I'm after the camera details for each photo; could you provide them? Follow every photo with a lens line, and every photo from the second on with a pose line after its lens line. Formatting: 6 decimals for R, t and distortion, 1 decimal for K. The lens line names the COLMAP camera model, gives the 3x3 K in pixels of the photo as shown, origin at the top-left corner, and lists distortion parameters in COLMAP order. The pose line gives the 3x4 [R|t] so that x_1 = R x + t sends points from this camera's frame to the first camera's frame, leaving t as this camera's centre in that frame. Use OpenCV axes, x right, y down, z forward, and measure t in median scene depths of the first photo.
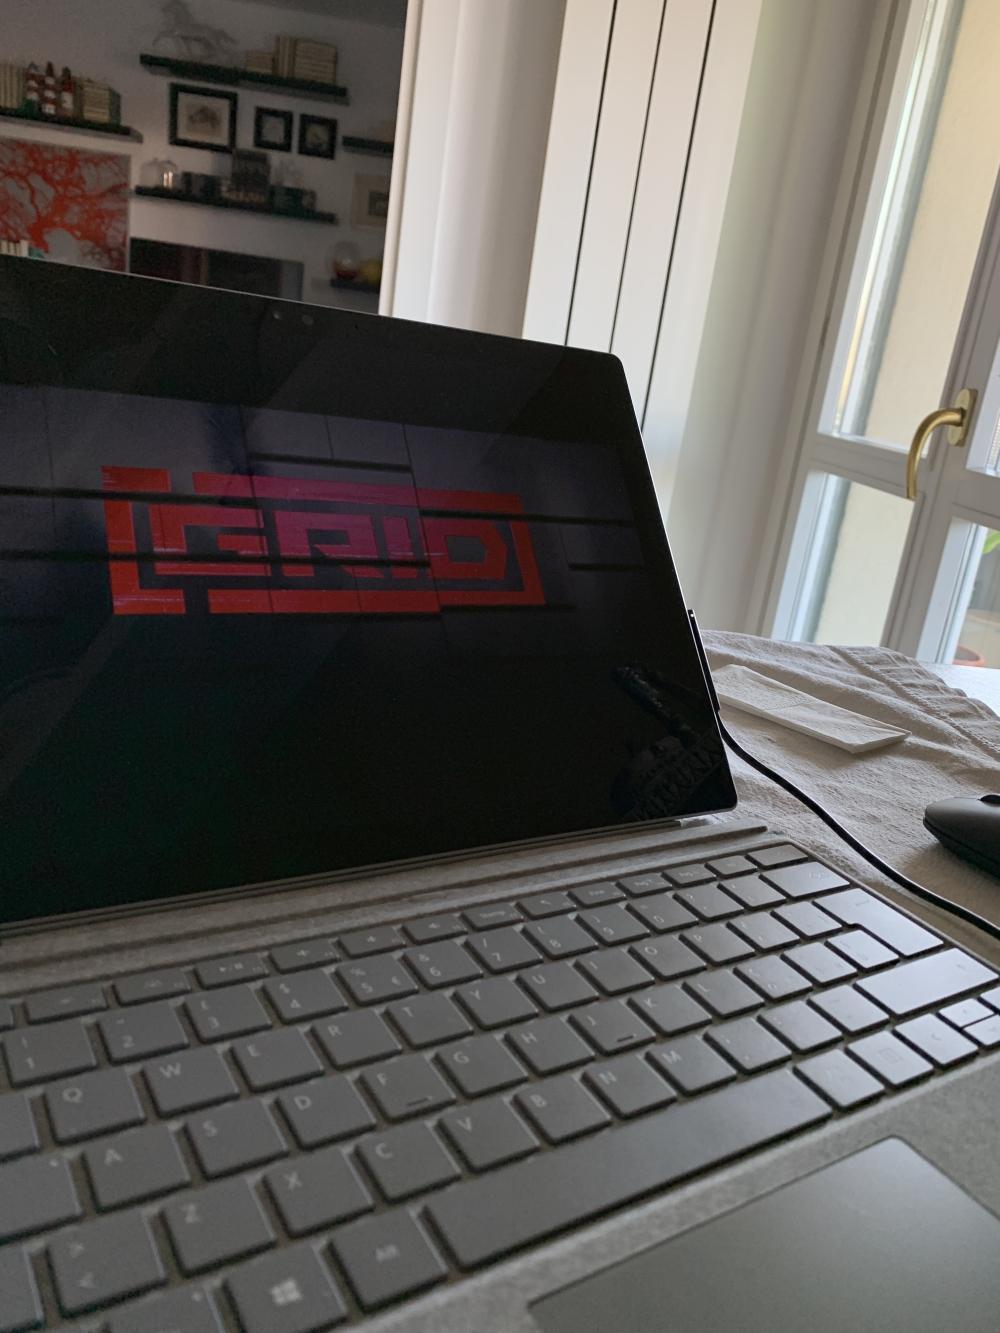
lens RADIAL K [[1038.8, 0, 493.3], [0, 1038.8, 661.6], [0, 0, 1]] dist [-0.007961, 0.006214]
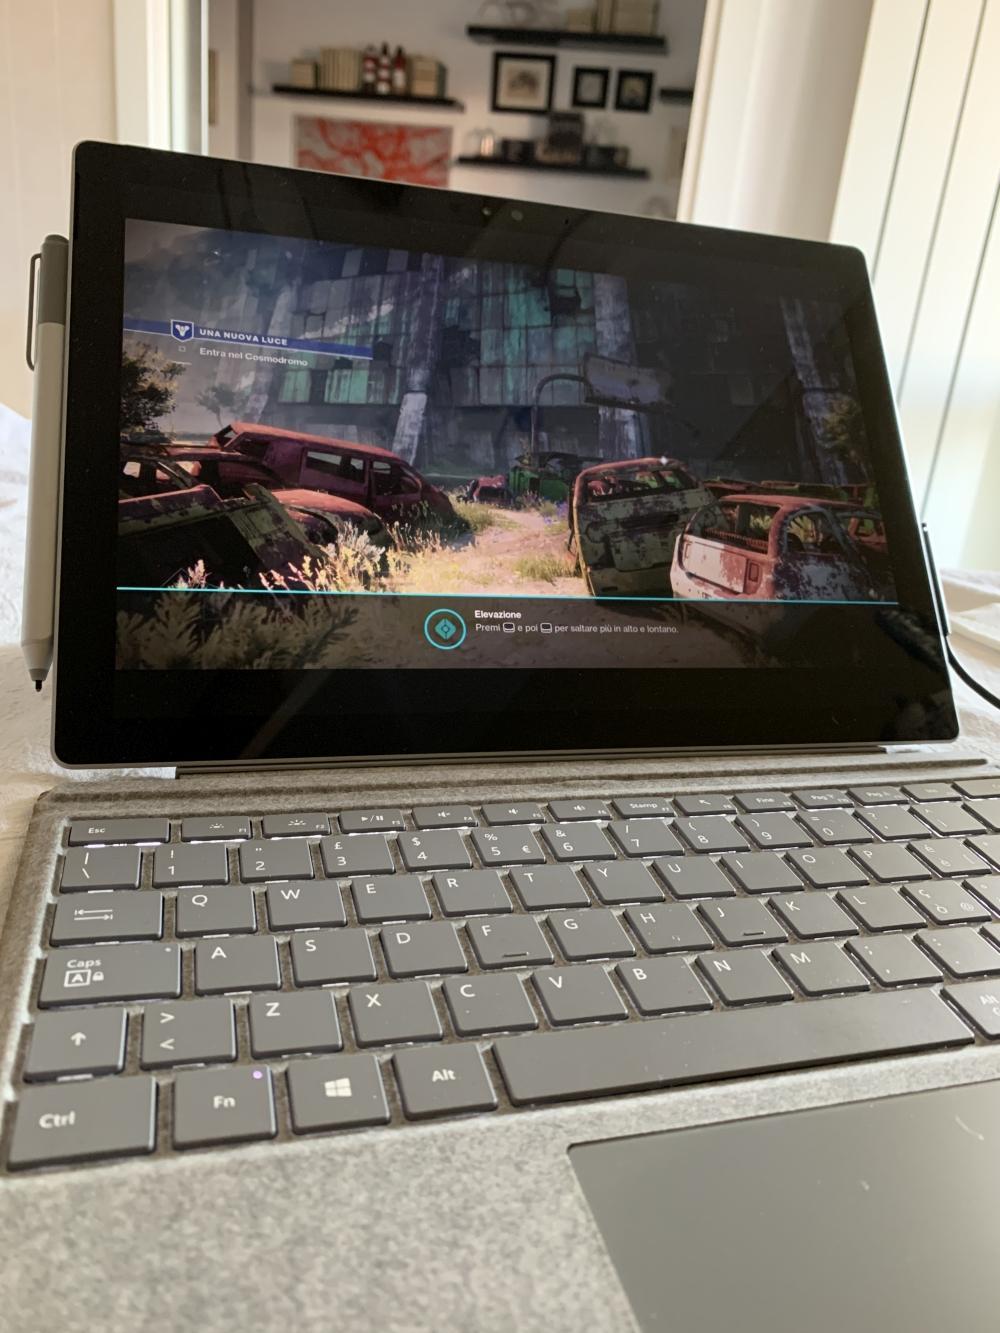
lens RADIAL K [[1038.8, 0, 493.8], [0, 1038.8, 656.1], [0, 0, 1]] dist [-0.007961, 0.006214]
pose [[0.959677, 0.057005, -0.275265, 0.095984], [-0.048967, 0.998152, 0.035989, 0.058473], [0.276807, -0.021059, 0.960695, 0.022443]]
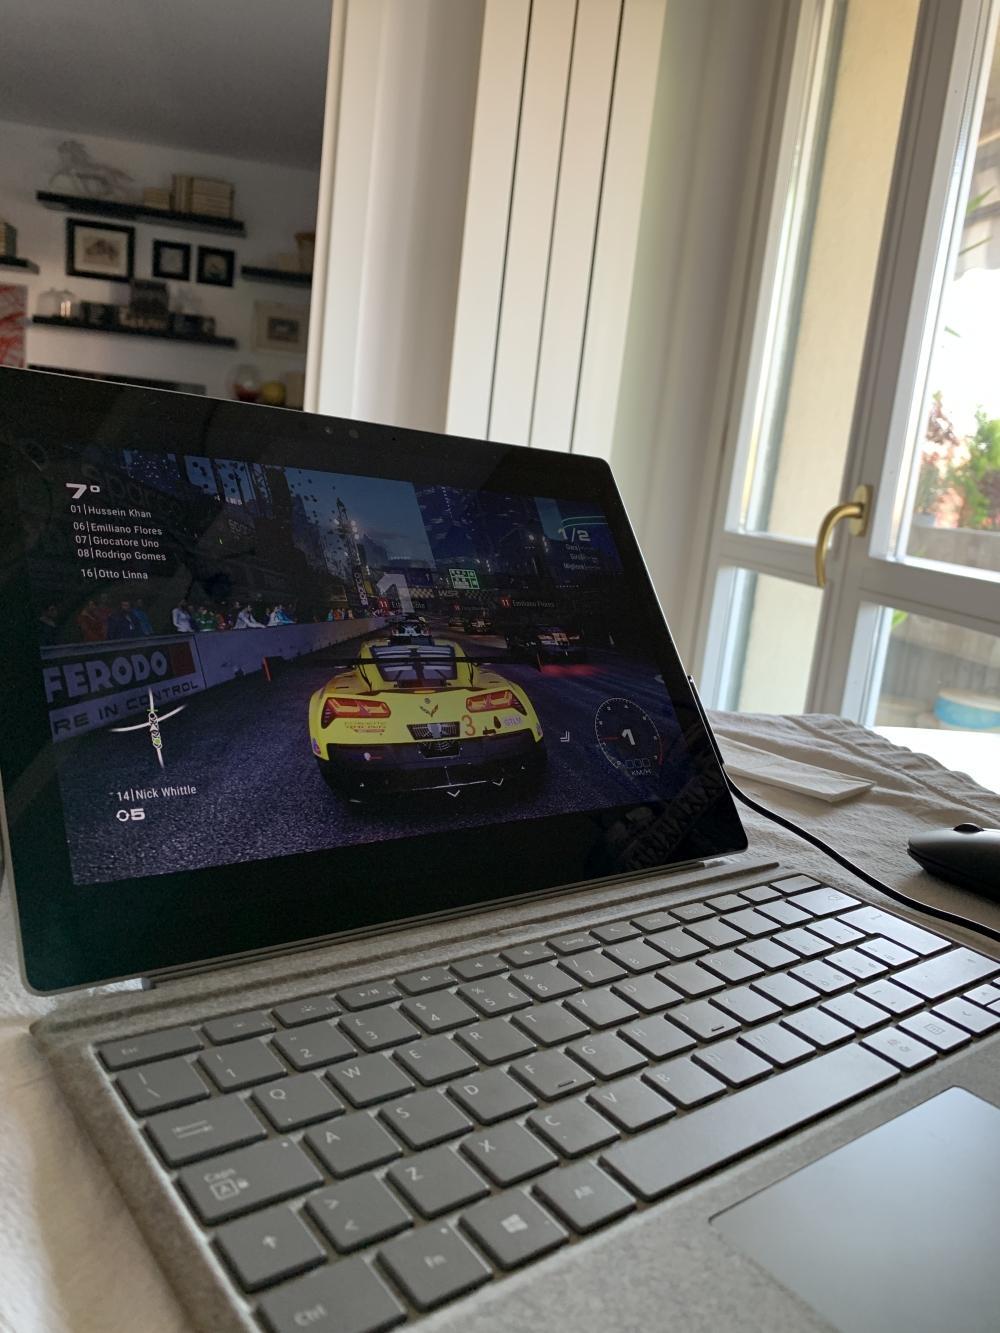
lens RADIAL K [[1038.8, 0, 494.4], [0, 1038.8, 664.8], [0, 0, 1]] dist [-0.007961, 0.006214]
pose [[0.994642, -0.044122, 0.093489, -0.138089], [0.053212, 0.993853, -0.097084, 0.038467], [-0.088631, 0.101539, 0.990876, -0.109636]]
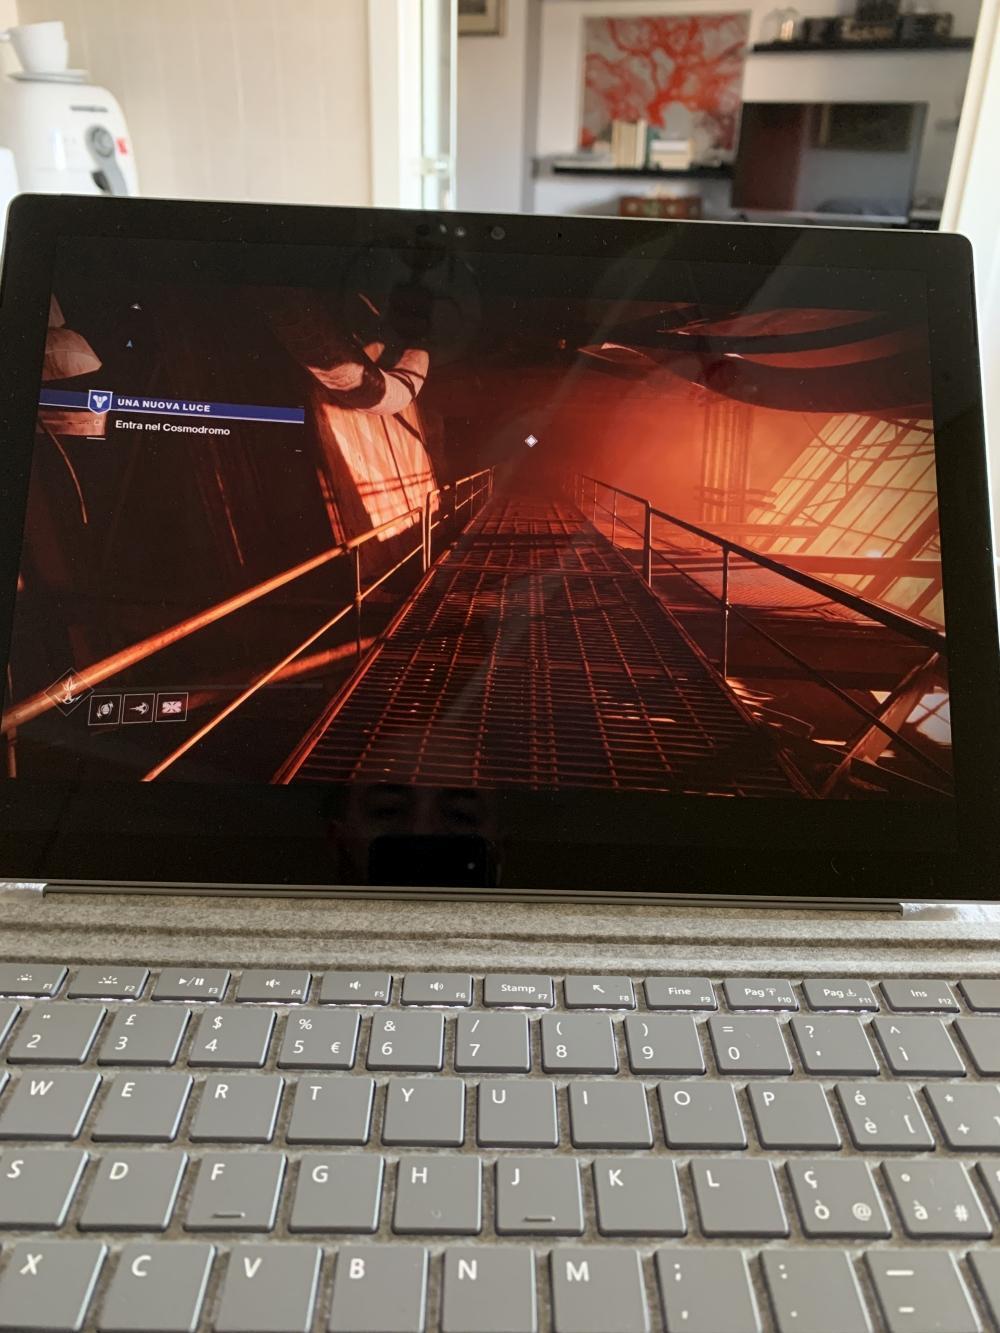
lens RADIAL K [[1038.8, 0, 487.6], [0, 1038.8, 666.9], [0, 0, 1]] dist [-0.007961, 0.006214]
pose [[0.847478, 0.129195, -0.514869, 0.286169], [-0.066849, 0.988184, 0.137929, -0.092853], [0.526605, -0.082474, 0.846100, 0.241640]]
